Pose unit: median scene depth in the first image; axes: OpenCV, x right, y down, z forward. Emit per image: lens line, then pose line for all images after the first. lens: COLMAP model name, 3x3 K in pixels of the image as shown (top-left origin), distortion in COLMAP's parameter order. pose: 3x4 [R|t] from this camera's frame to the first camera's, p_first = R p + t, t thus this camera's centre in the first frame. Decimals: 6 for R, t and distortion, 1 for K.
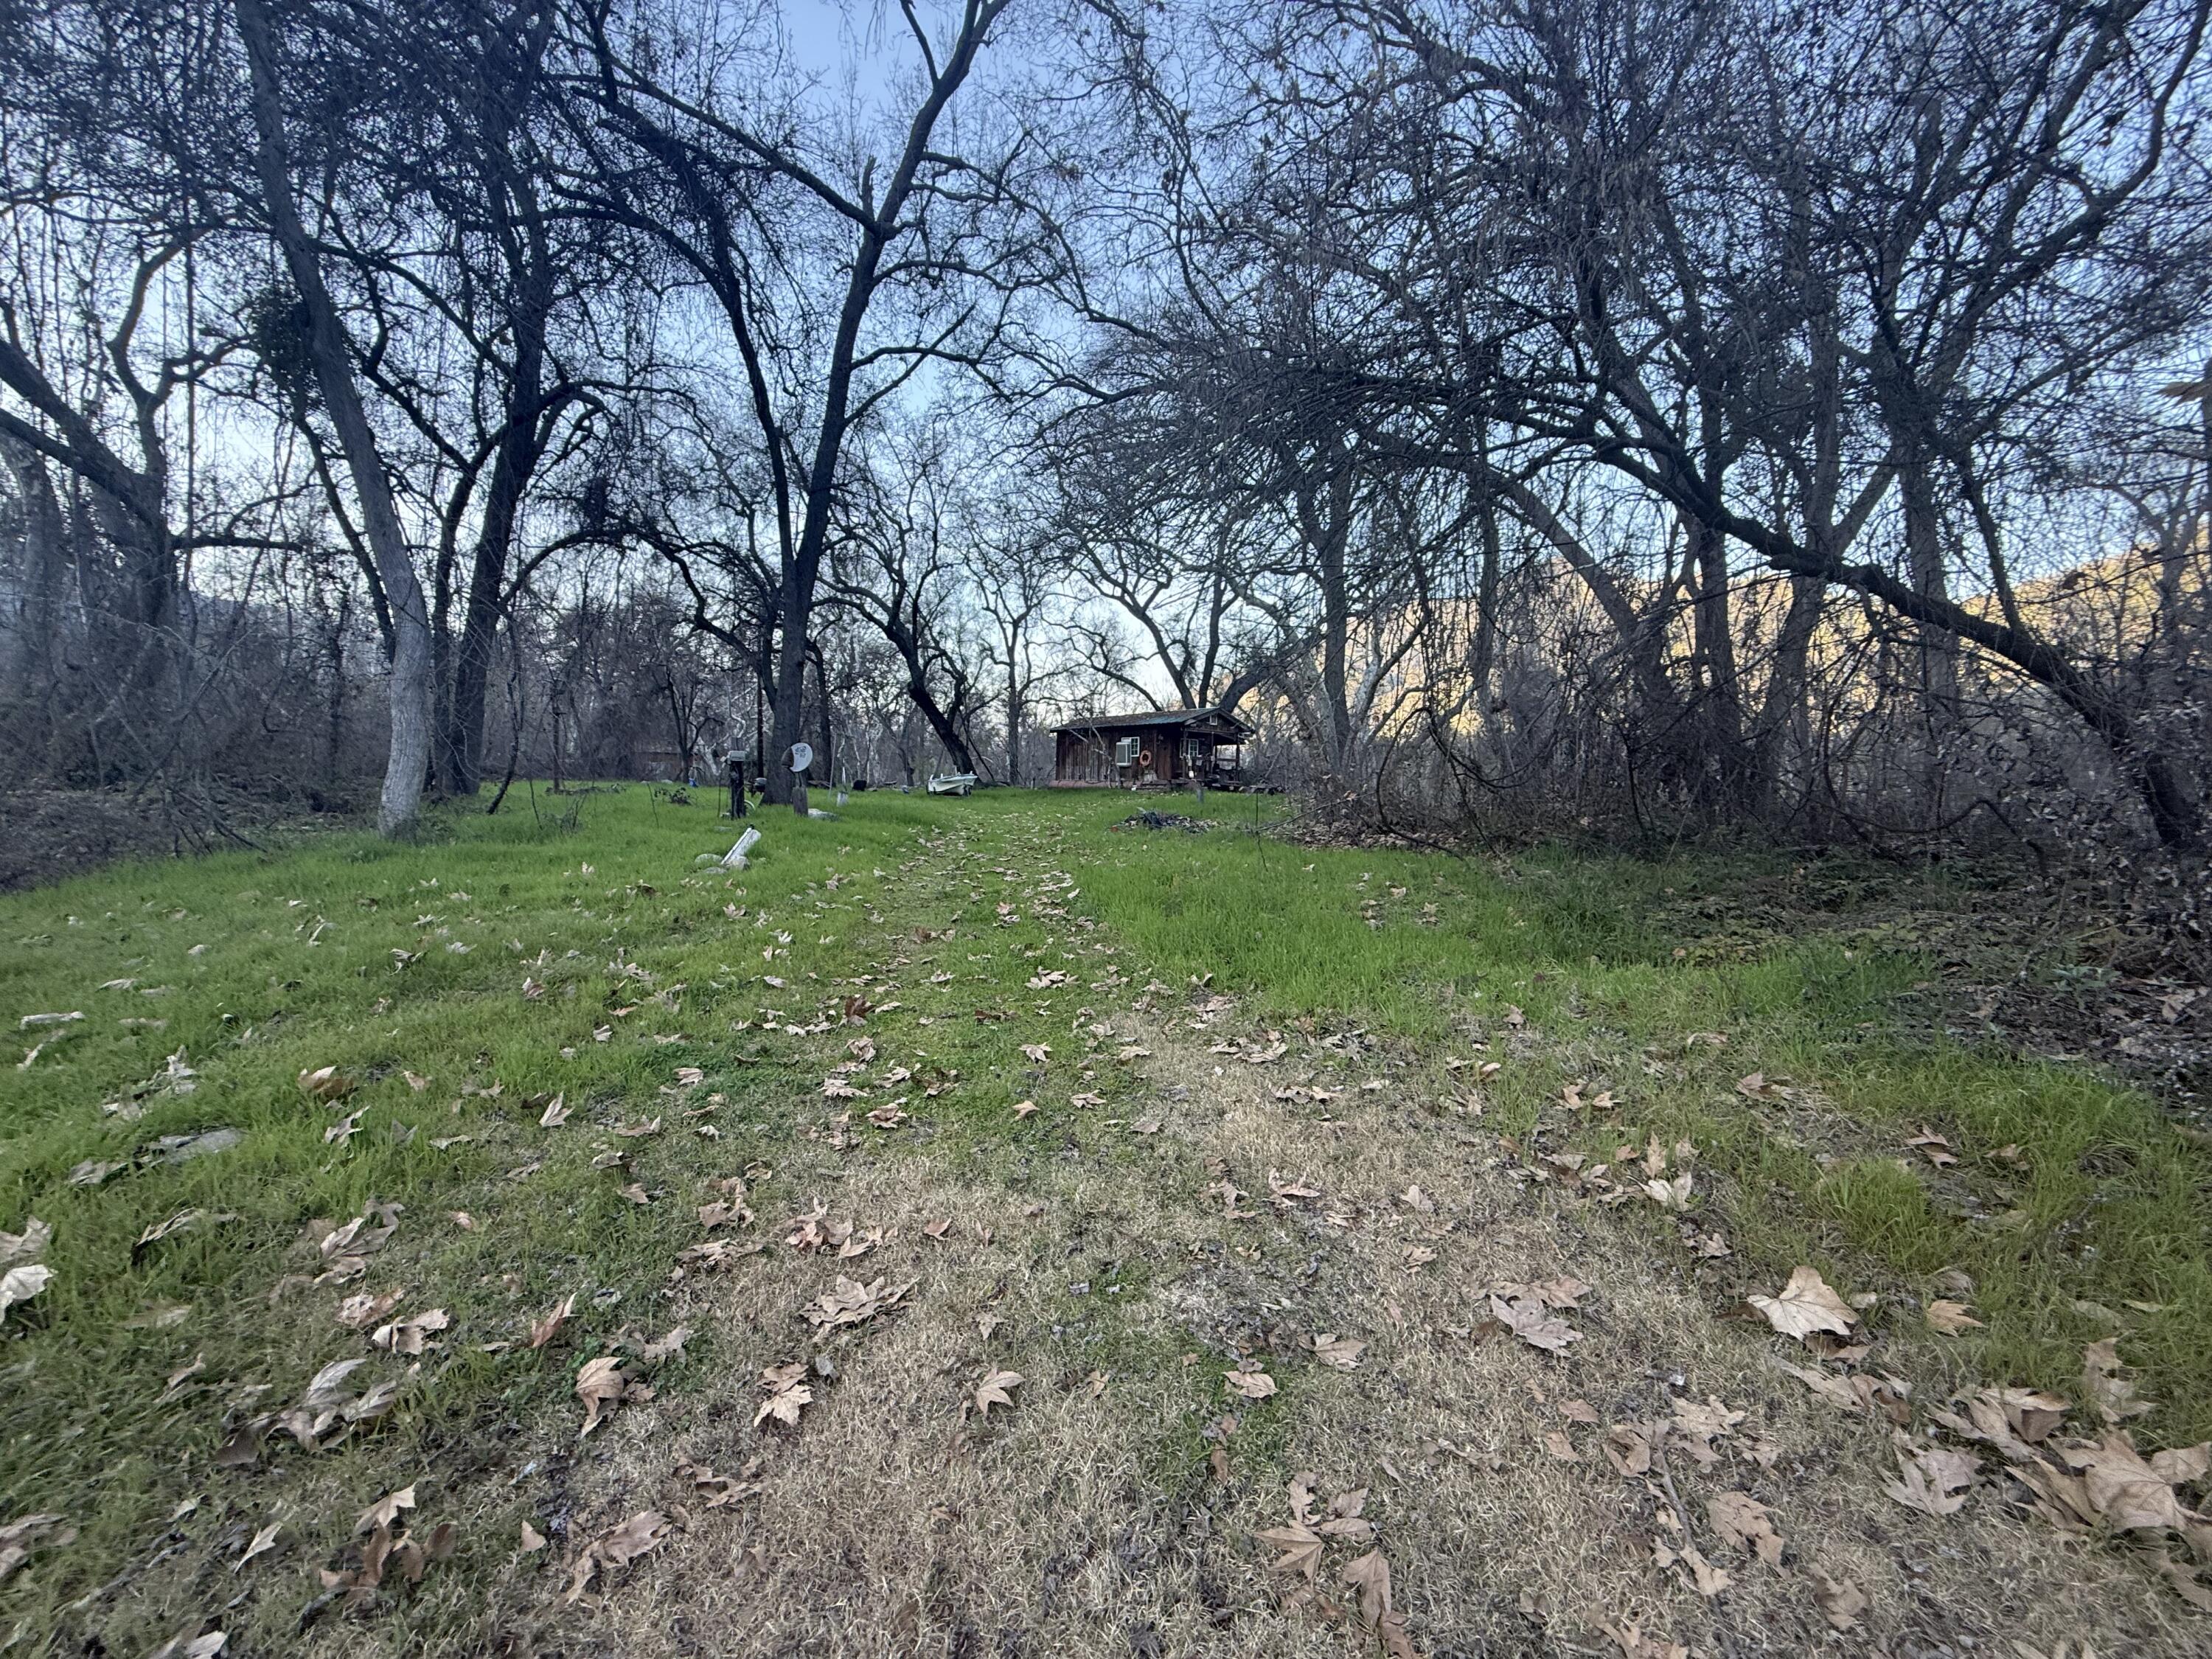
lens RADIAL K [[889.2, 0, 1106.0], [0, 889.2, 829.5], [0, 0, 1]] dist [-0.000253, -0.000127]
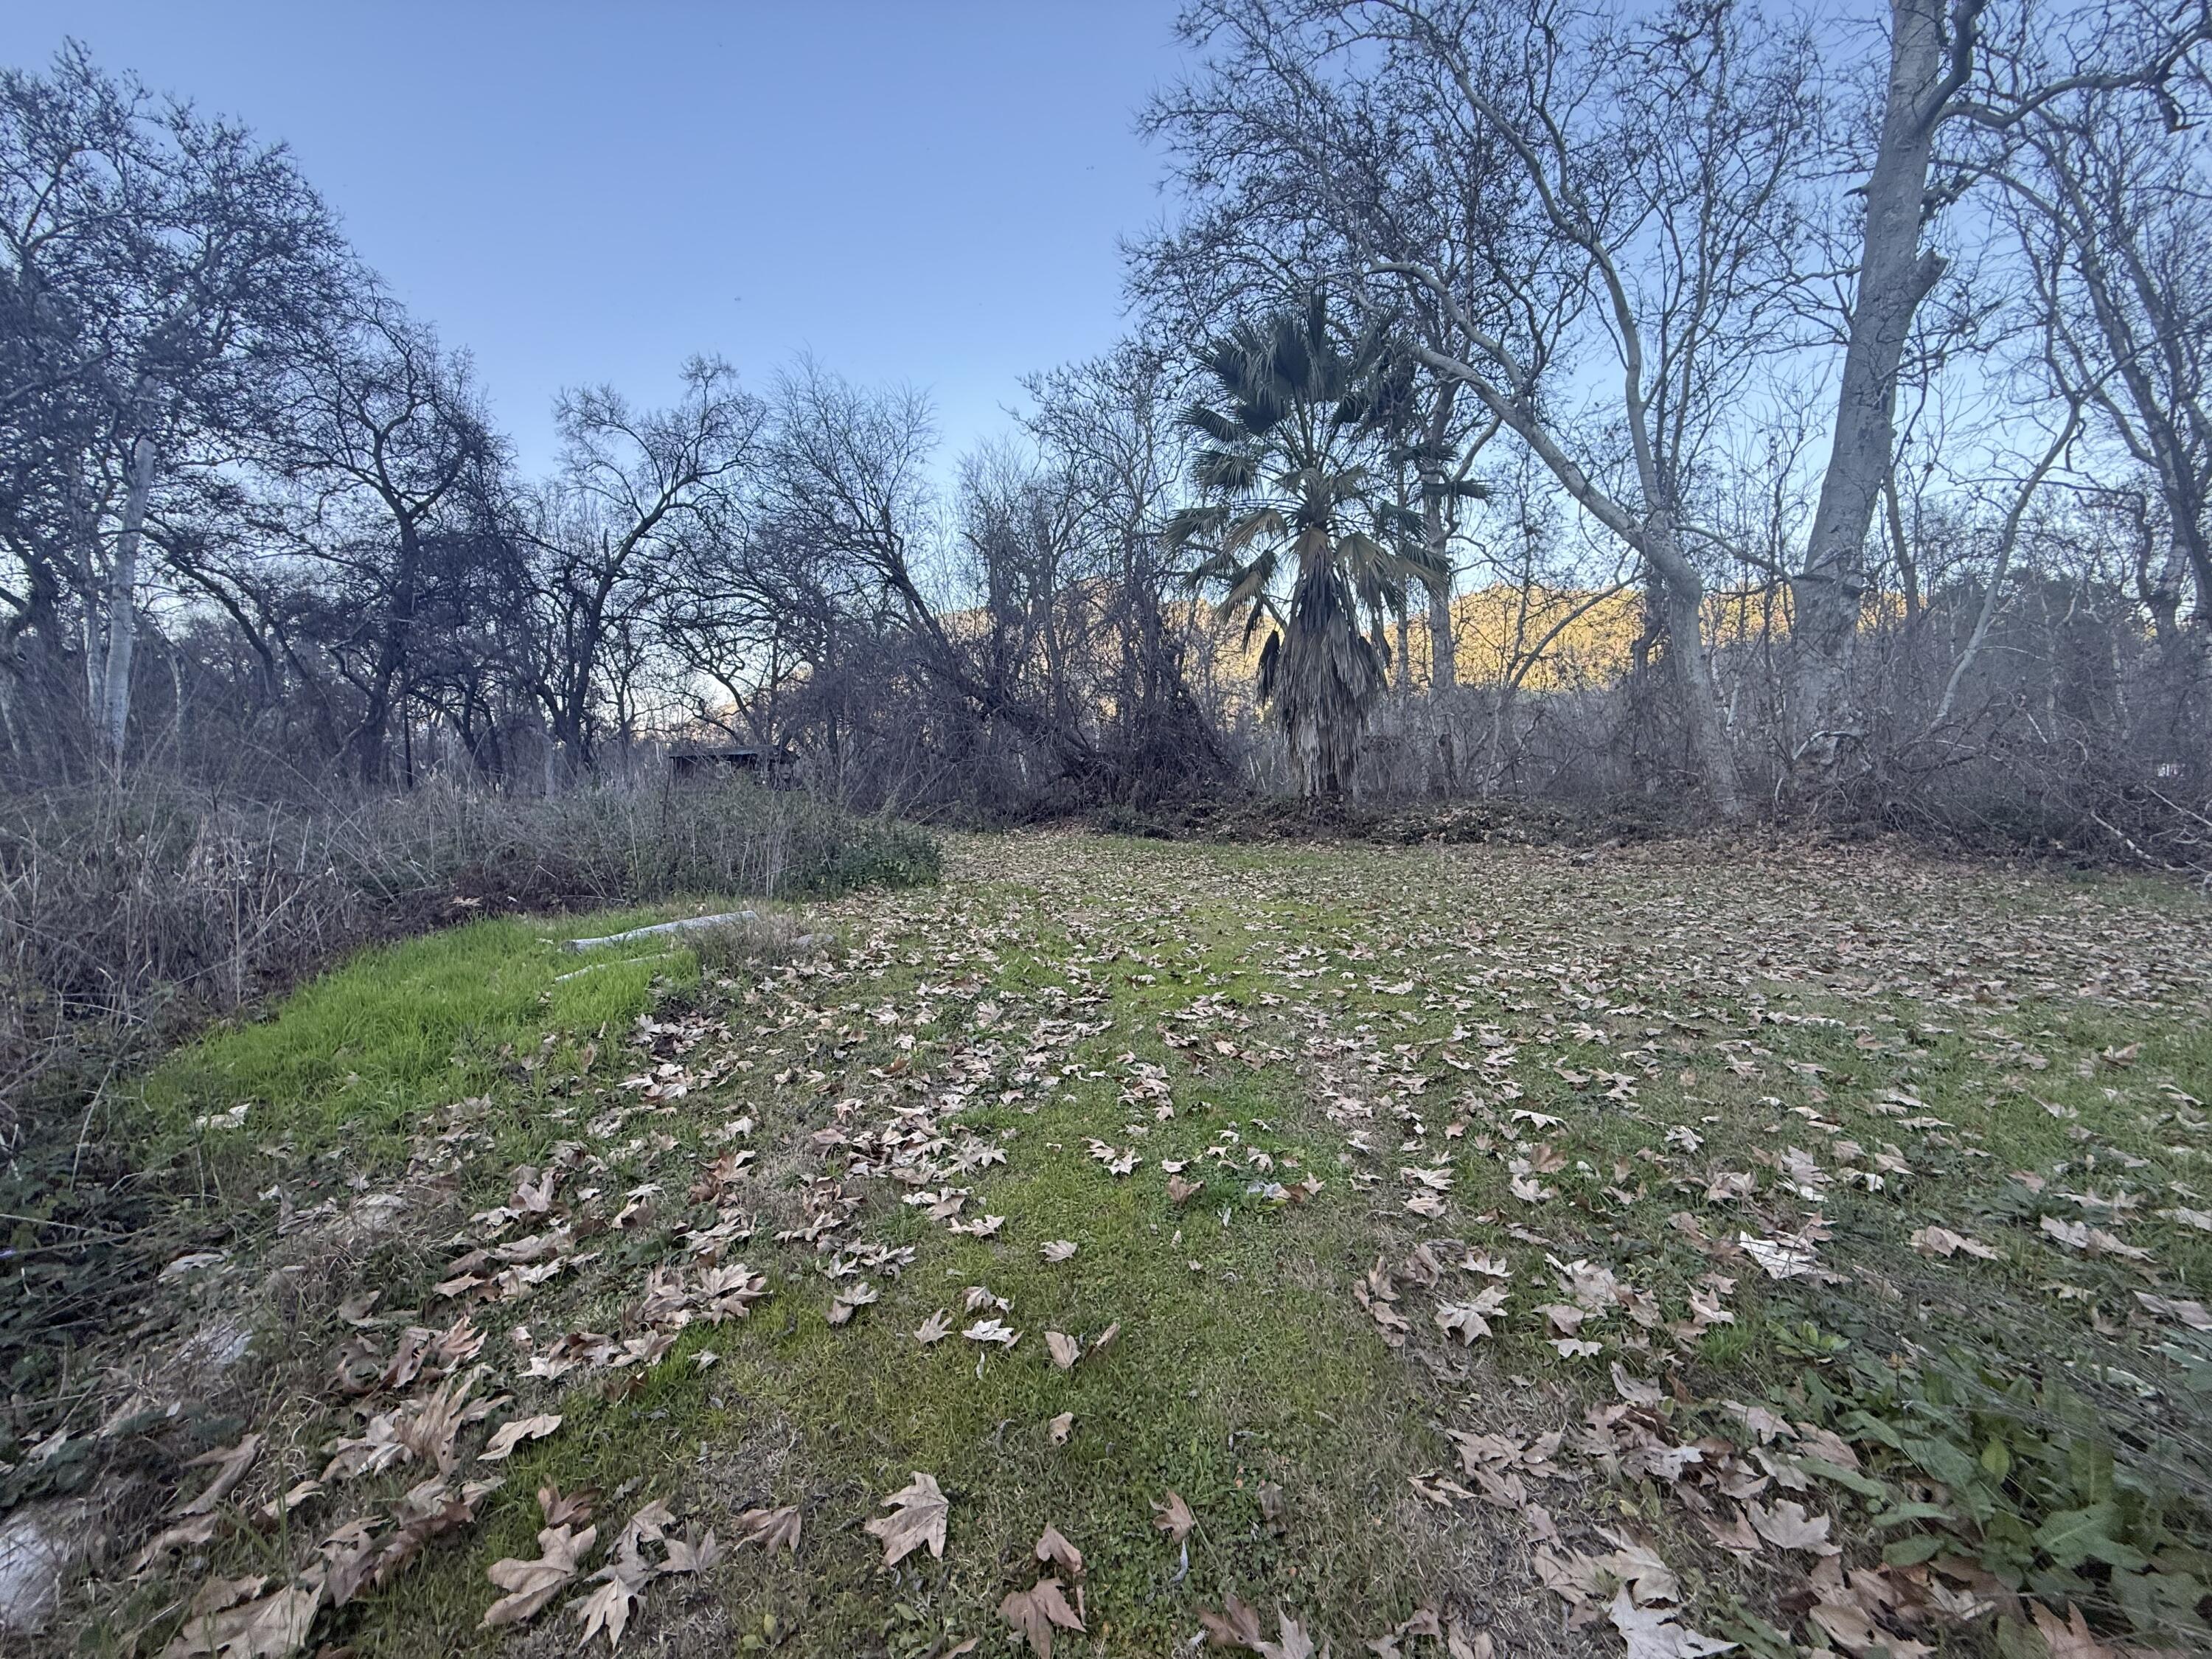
lens RADIAL K [[889.2, 0, 1106.0], [0, 889.2, 829.5], [0, 0, 1]] dist [-0.000253, -0.000127]
pose [[0.851774, -0.020767, 0.523497, -0.220911], [0.013232, 0.999748, 0.018129, 0.001114], [-0.523742, -0.008515, 0.851835, -0.718183]]
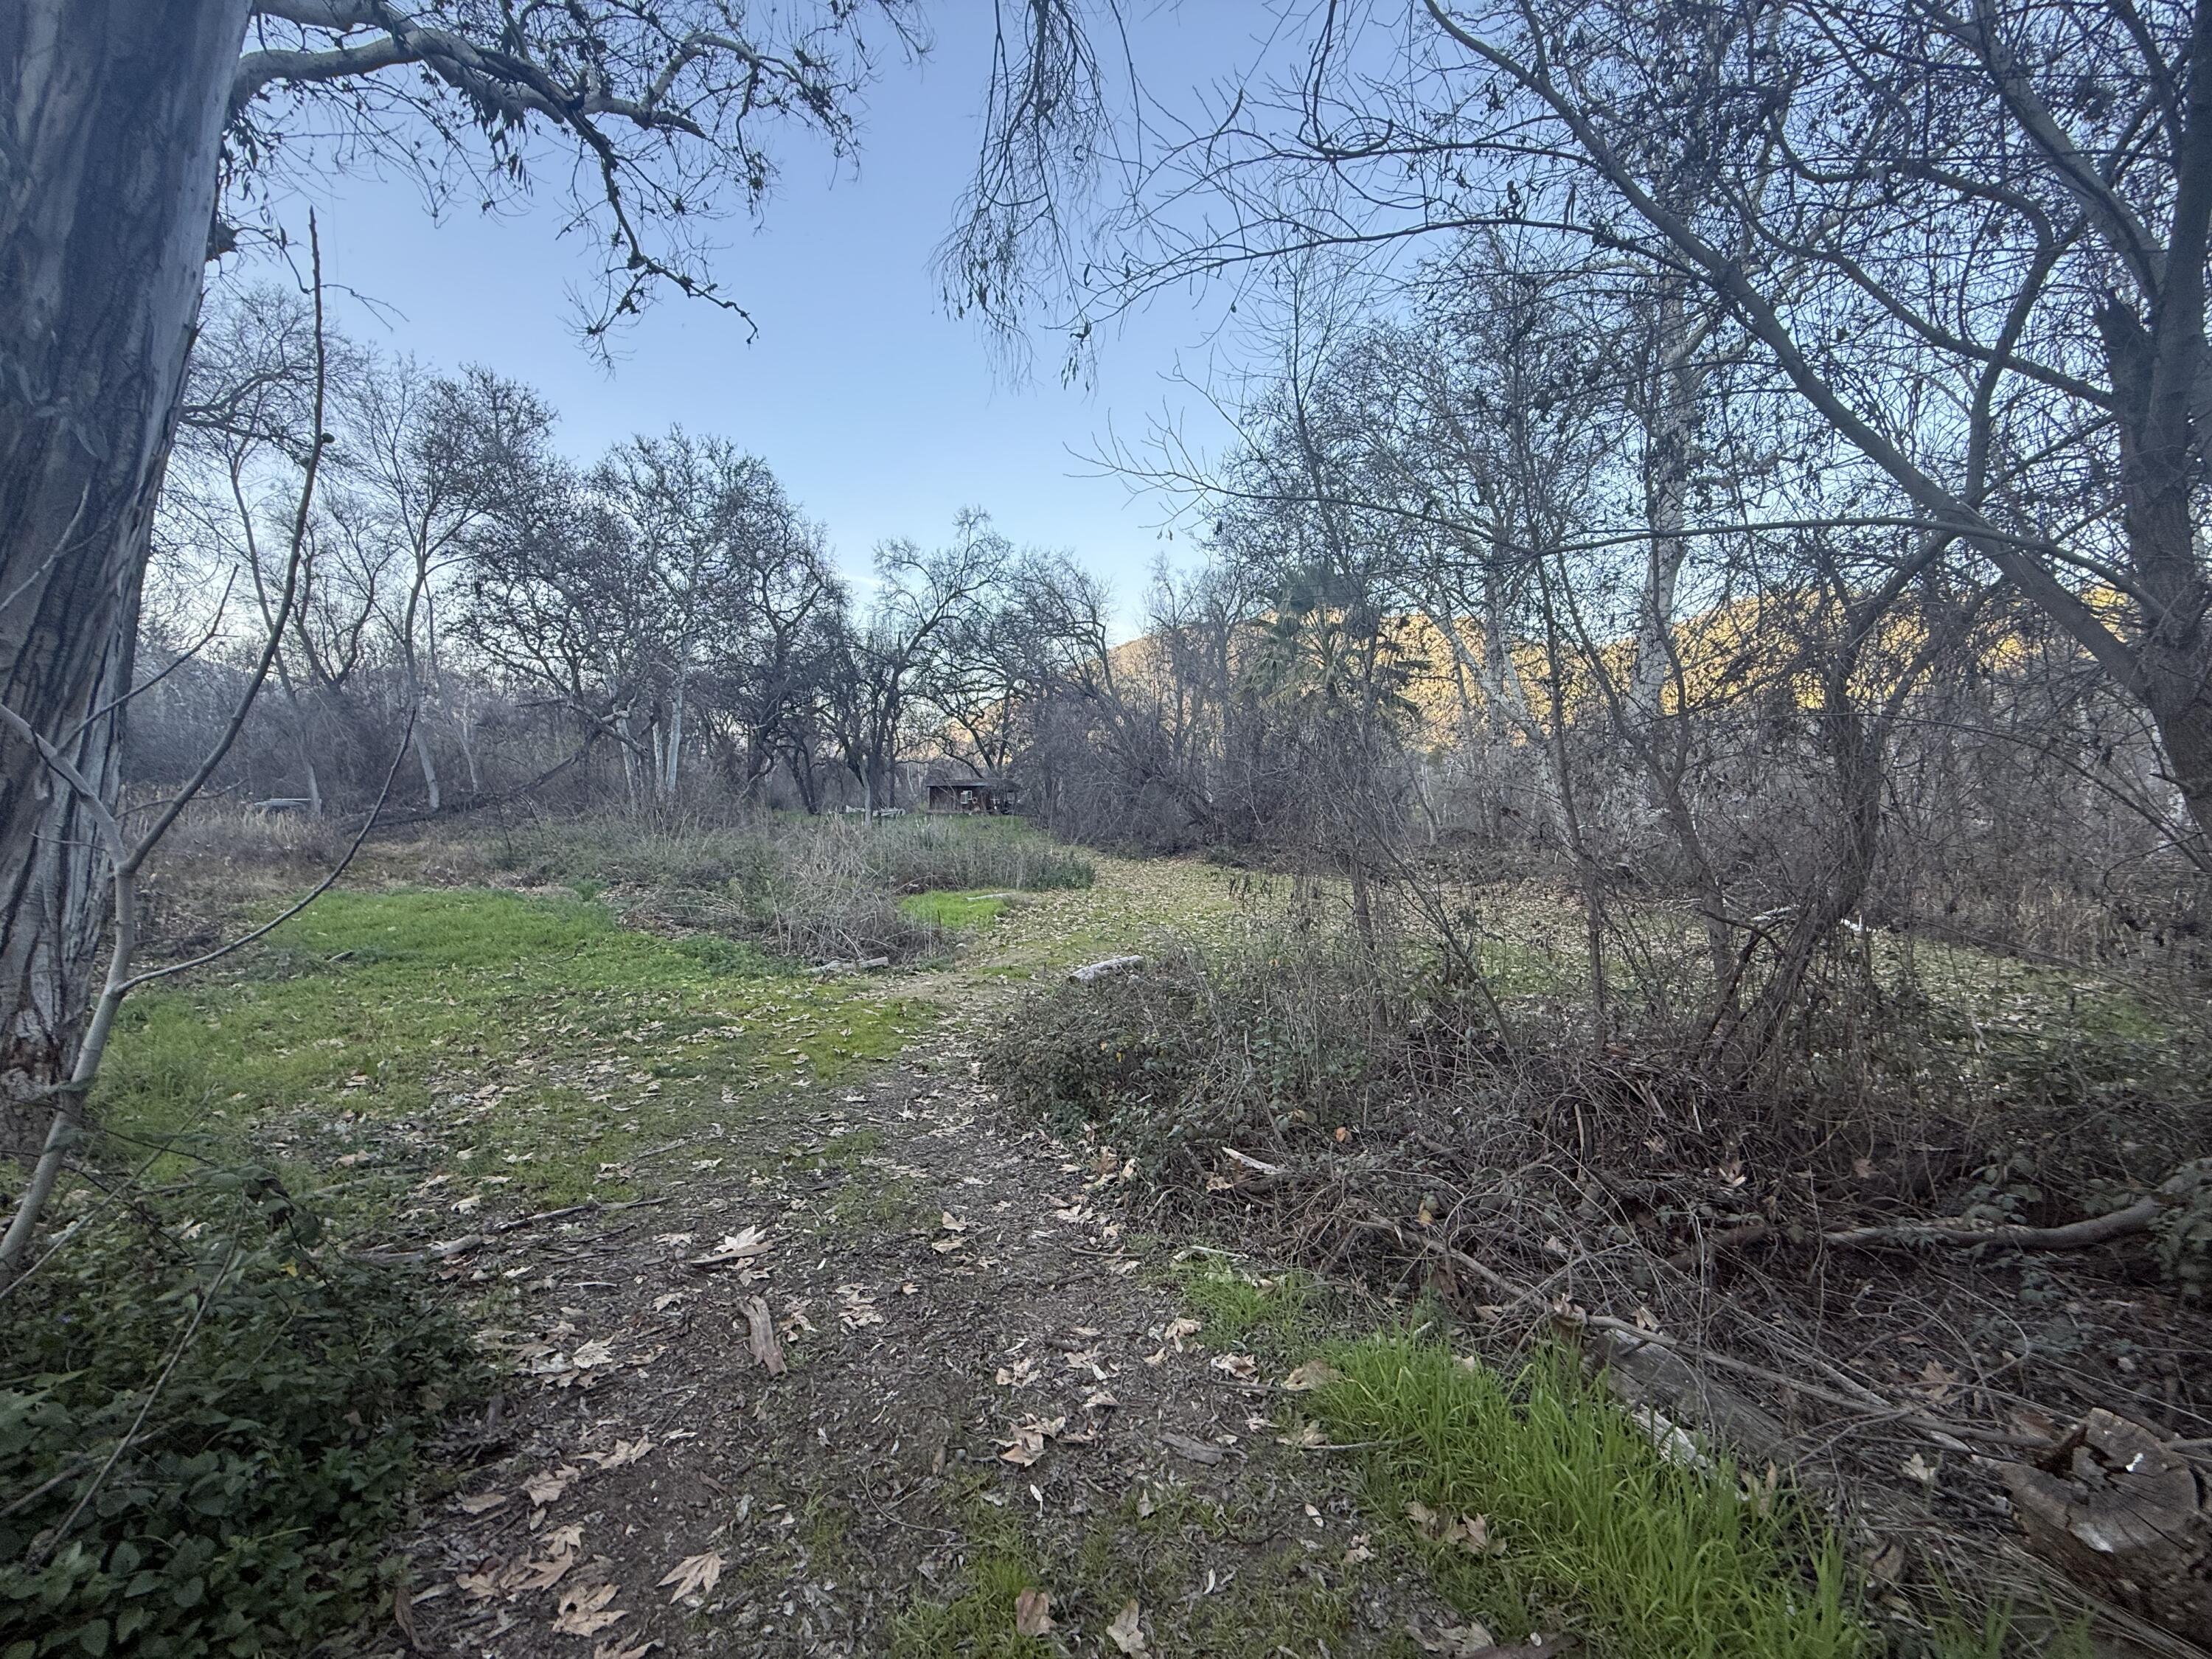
lens RADIAL K [[889.2, 0, 1106.0], [0, 889.2, 829.5], [0, 0, 1]] dist [-0.000253, -0.000127]
pose [[0.949183, 0.015365, 0.314349, -0.324459], [-0.016996, 0.999853, 0.002448, -0.024905], [-0.314265, -0.007666, 0.949304, -1.126090]]
